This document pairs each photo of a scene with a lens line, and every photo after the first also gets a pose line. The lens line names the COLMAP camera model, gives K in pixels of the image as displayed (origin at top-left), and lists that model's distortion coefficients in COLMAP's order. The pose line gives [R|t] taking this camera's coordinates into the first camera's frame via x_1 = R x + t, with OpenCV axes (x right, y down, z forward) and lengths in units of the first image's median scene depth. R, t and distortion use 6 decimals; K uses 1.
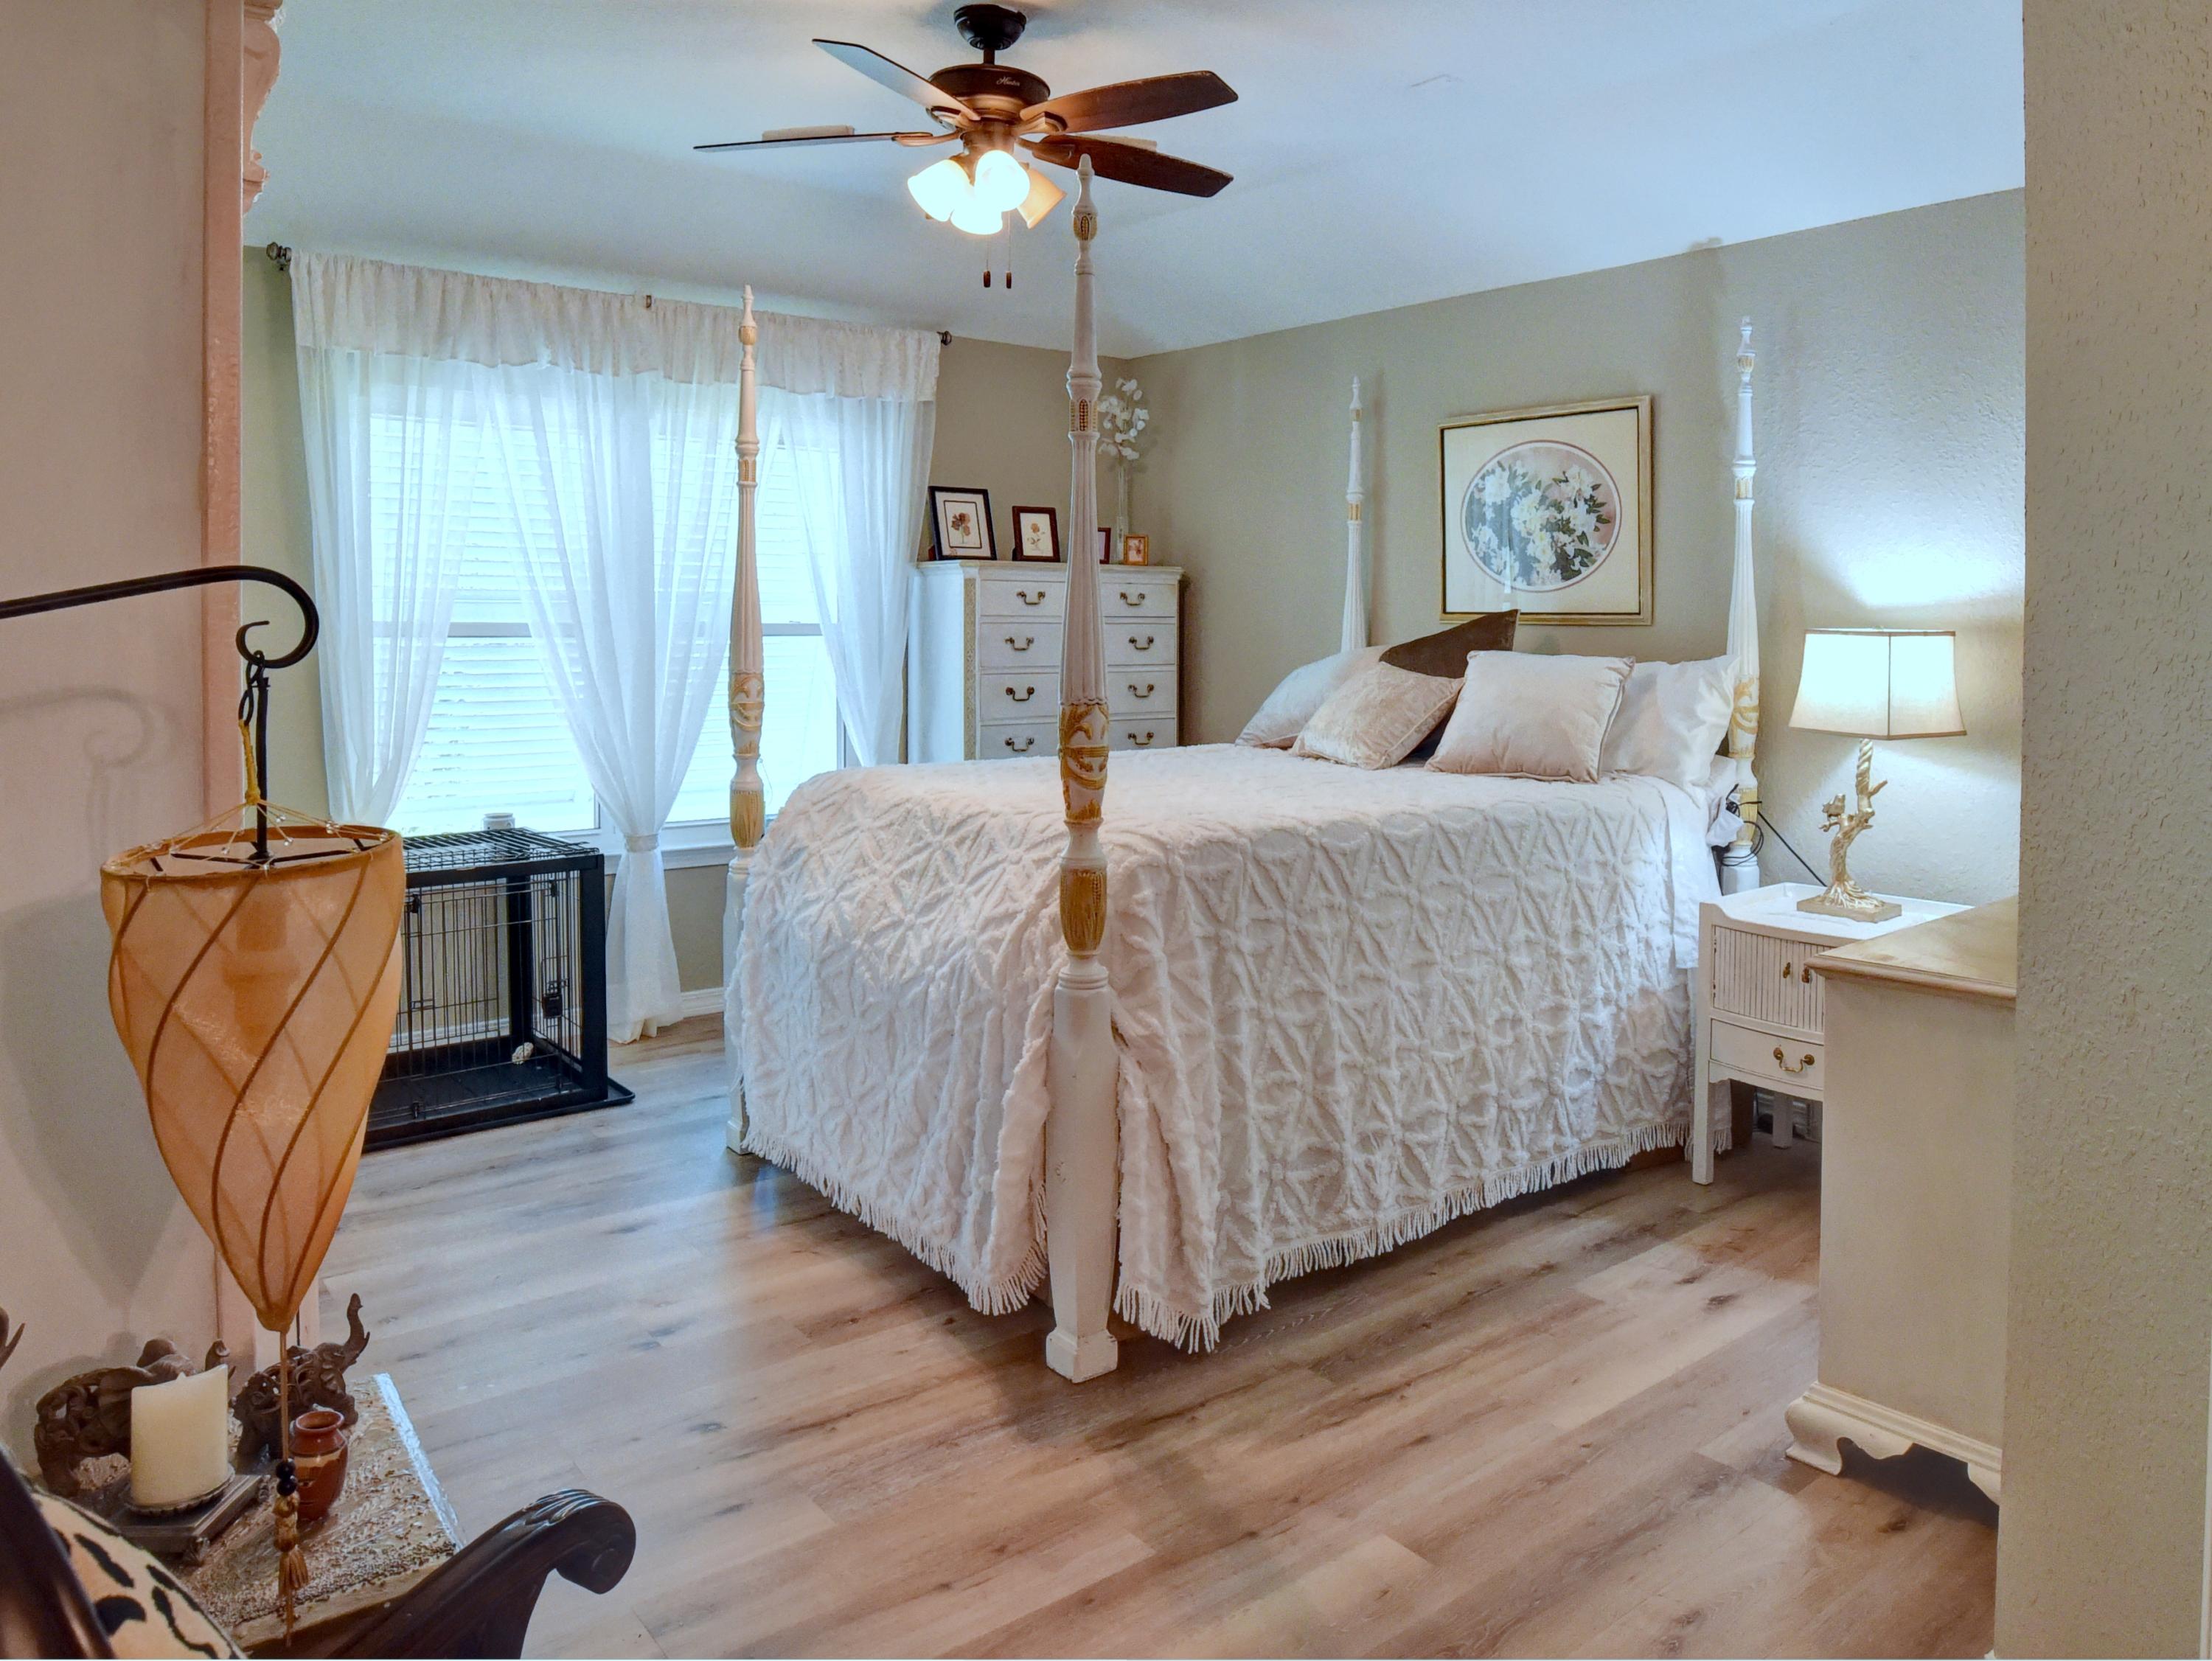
lens RADIAL K [[1488.7, 0, 1106.0], [0, 1488.7, 830.5], [0, 0, 1]] dist [-0.056918, -0.000002]
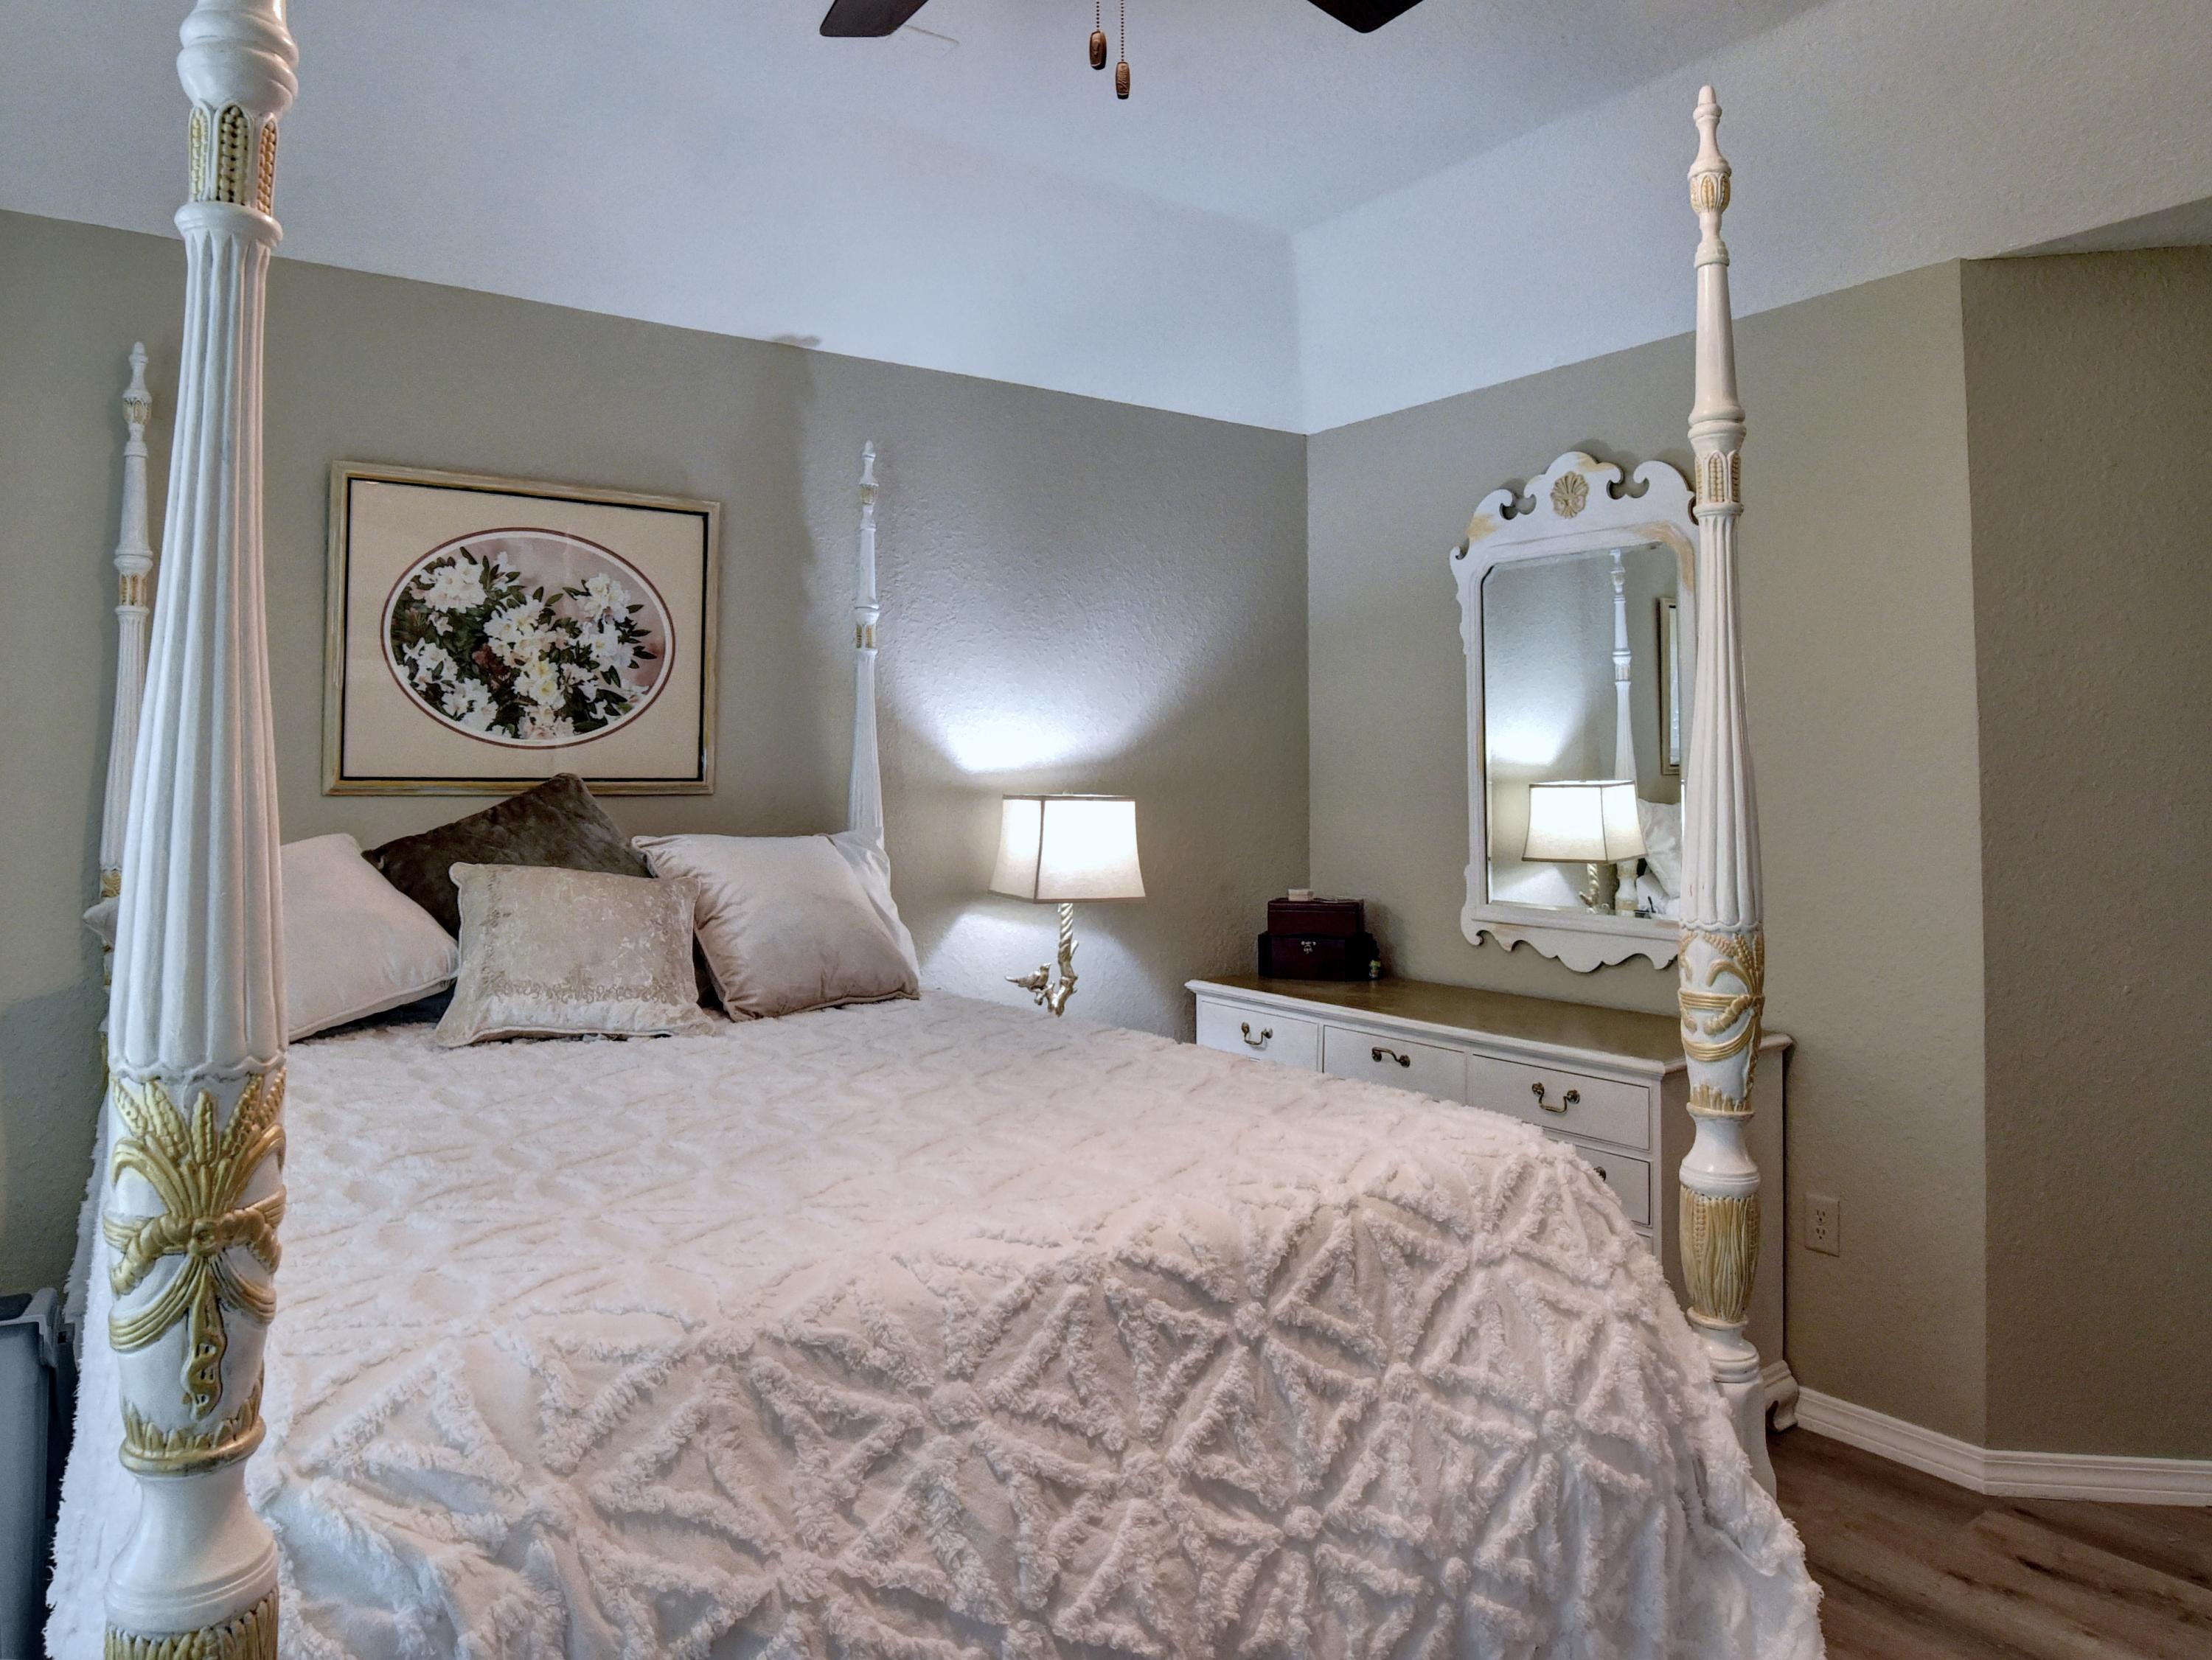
lens RADIAL K [[1488.6, 0, 1106.0], [0, 1488.6, 830.0], [0, 0, 1]] dist [-0.056918, -0.000002]
pose [[0.034011, -0.034136, 0.998838, -0.389318], [0.140140, 0.989705, 0.029052, -0.109700], [-0.989547, 0.138989, 0.038445, 0.738114]]
